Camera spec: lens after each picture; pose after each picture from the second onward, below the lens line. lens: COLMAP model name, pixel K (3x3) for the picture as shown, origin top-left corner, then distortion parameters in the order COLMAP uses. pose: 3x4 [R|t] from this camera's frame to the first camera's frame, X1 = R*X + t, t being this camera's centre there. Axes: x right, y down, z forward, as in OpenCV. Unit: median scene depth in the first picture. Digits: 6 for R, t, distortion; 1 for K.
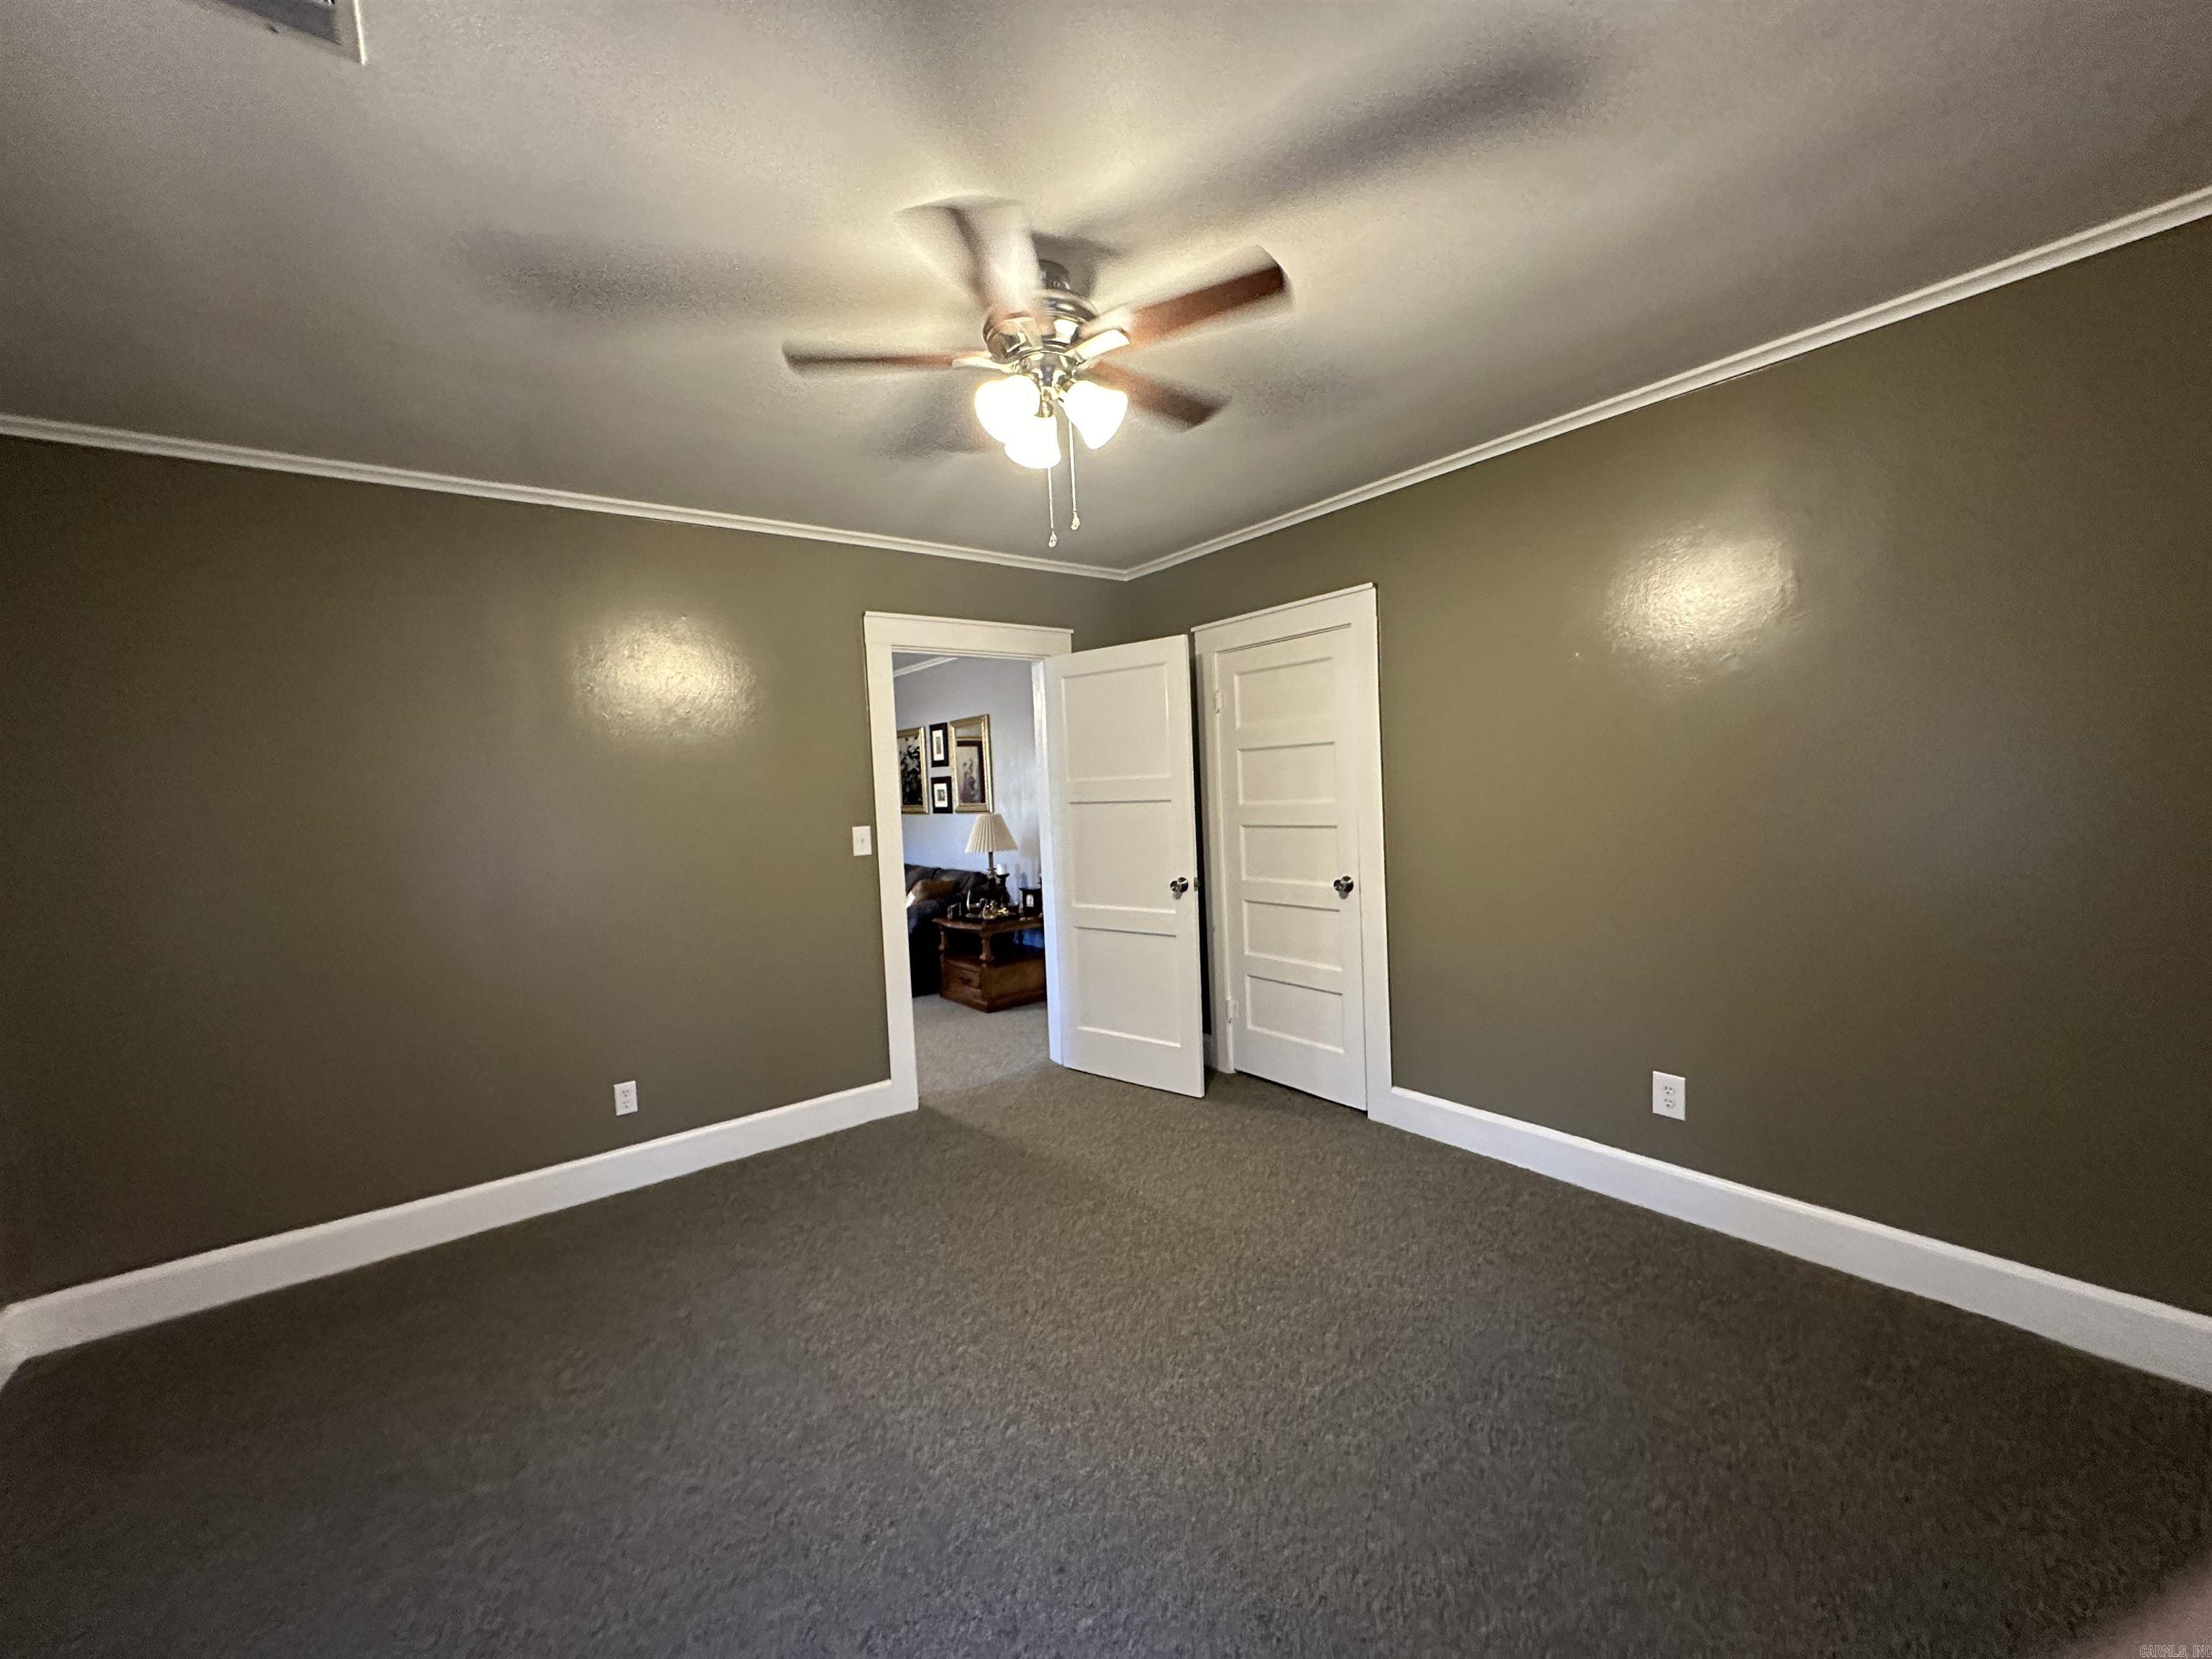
lens RADIAL K [[877.4, 0, 1112.6], [0, 877.4, 831.1], [0, 0, 1]] dist [0.003461, 0.000603]
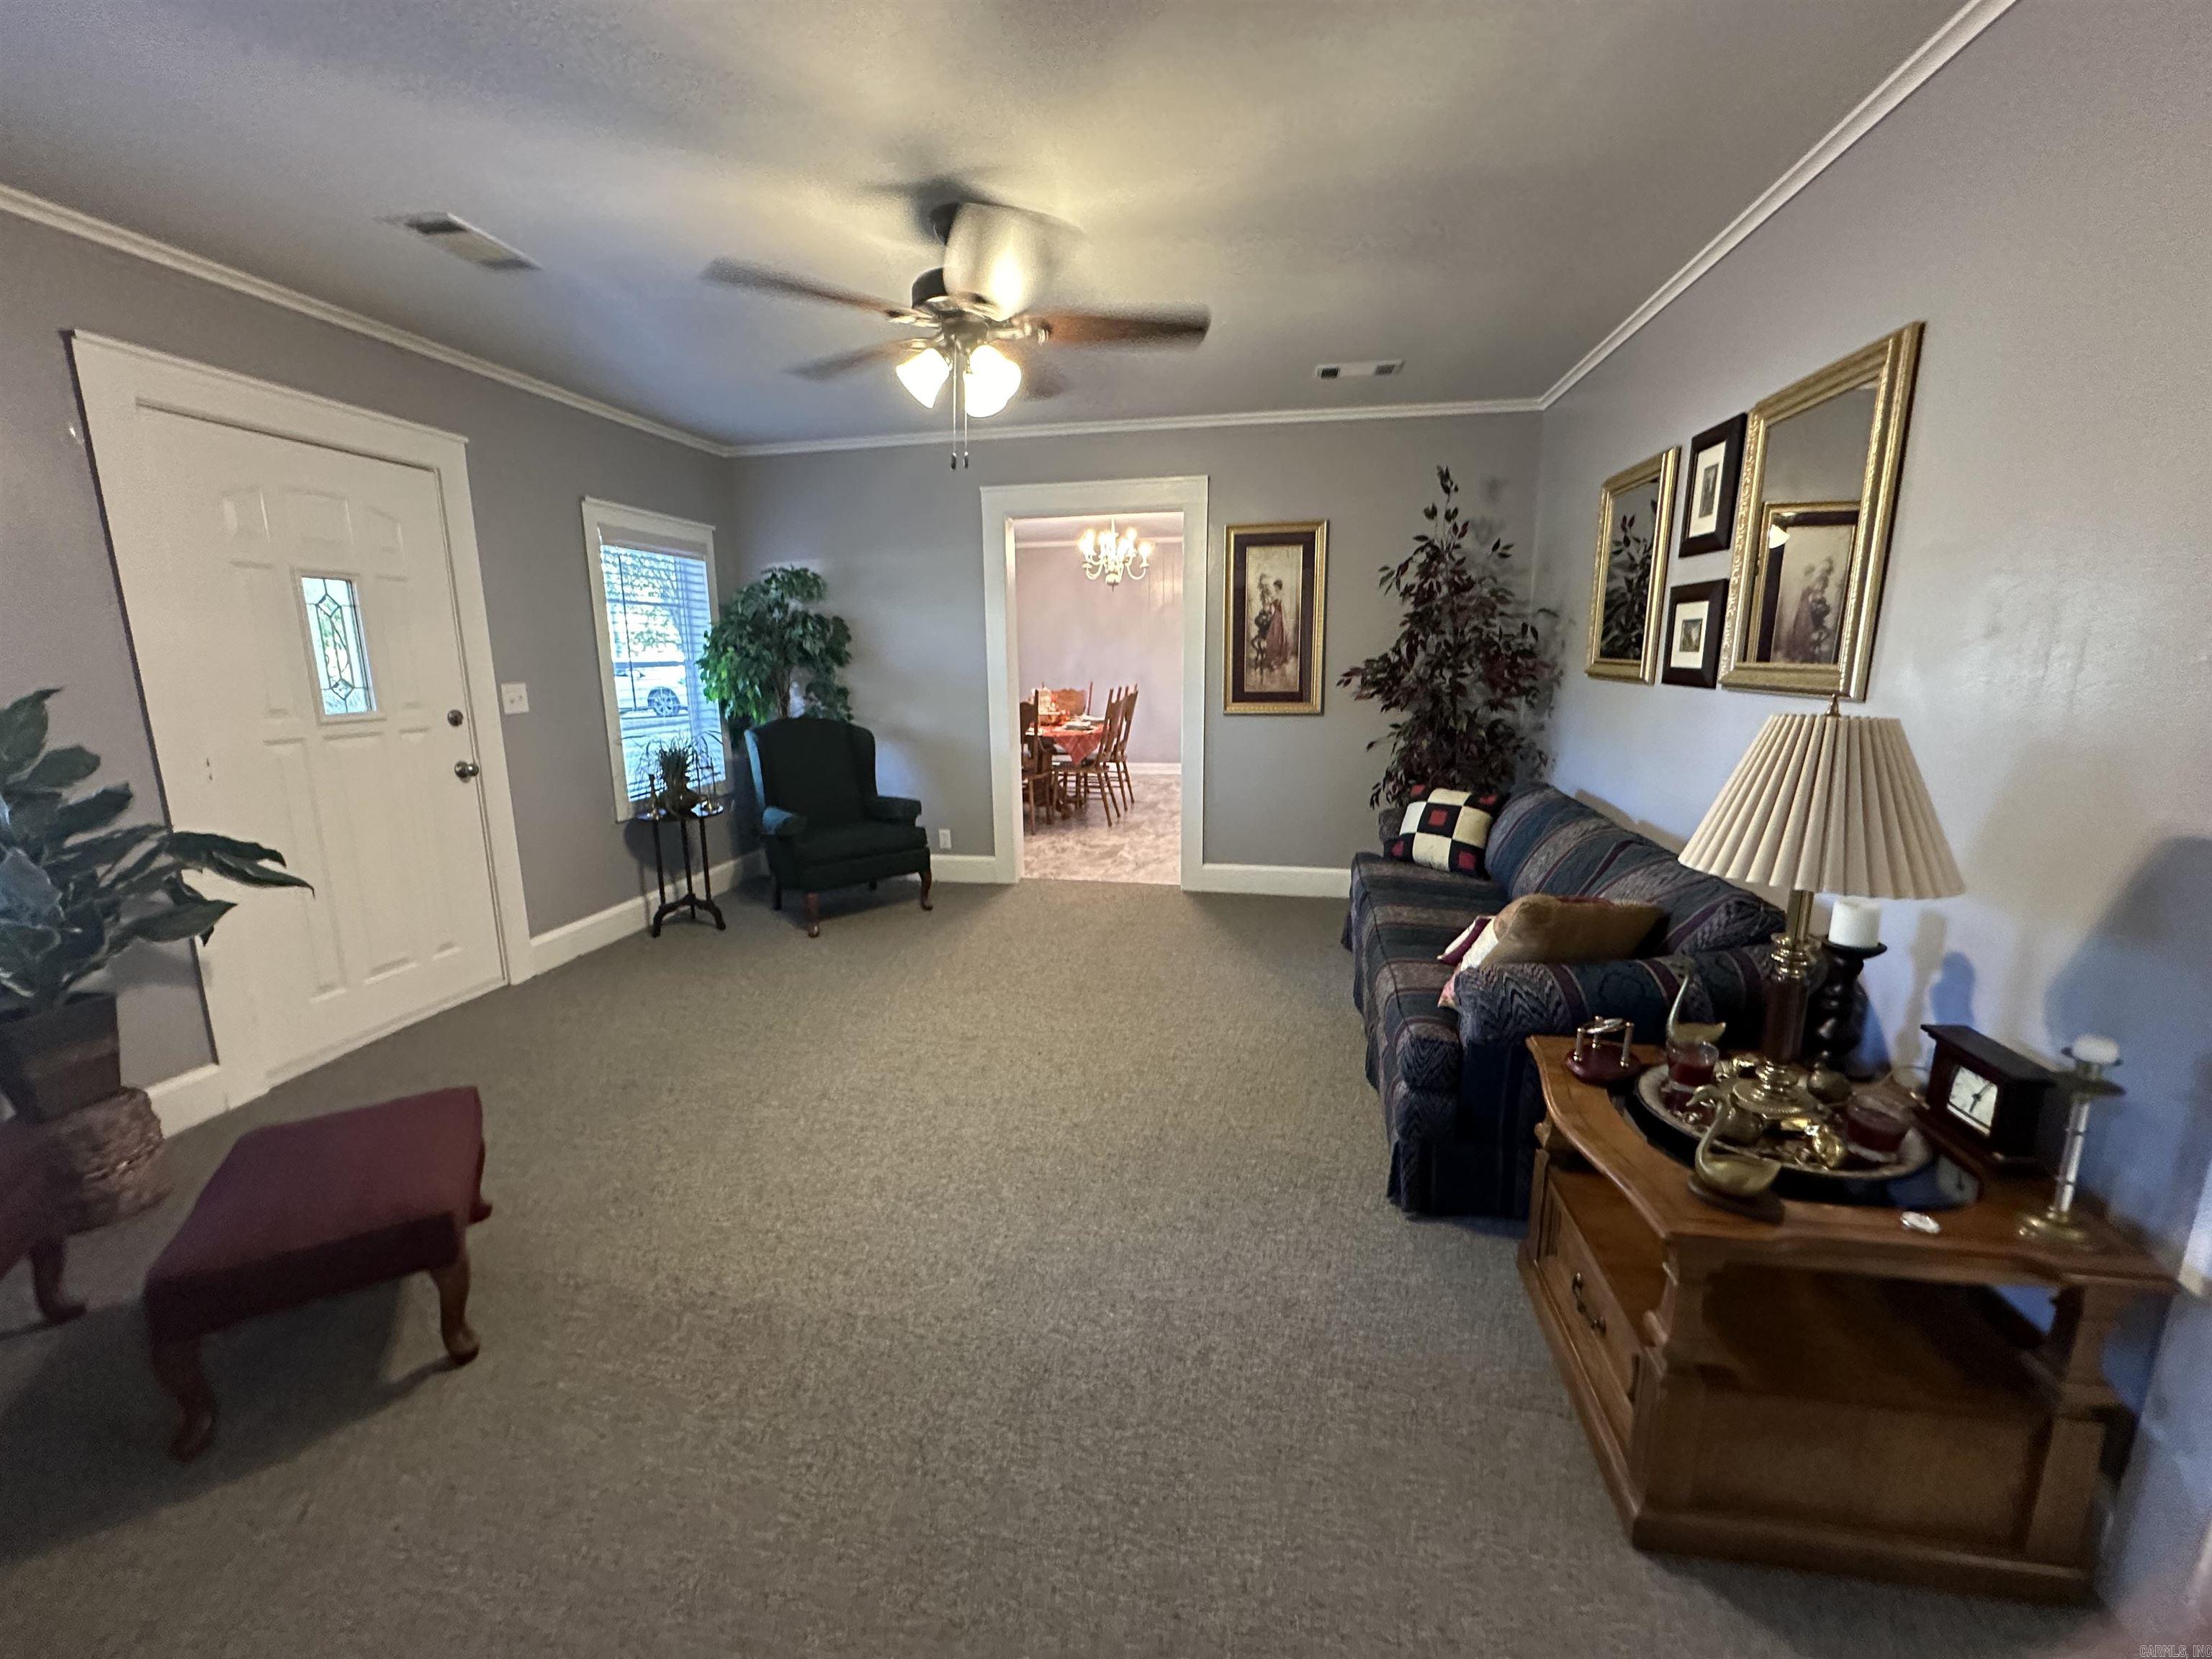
lens RADIAL K [[877.4, 0, 1109.7], [0, 877.4, 829.0], [0, 0, 1]] dist [0.003461, 0.000603]
pose [[0.665512, 0.185321, -0.723014, -0.079811], [-0.055595, 0.978303, 0.199582, -0.022353], [0.744313, -0.092628, 0.661376, 0.592676]]
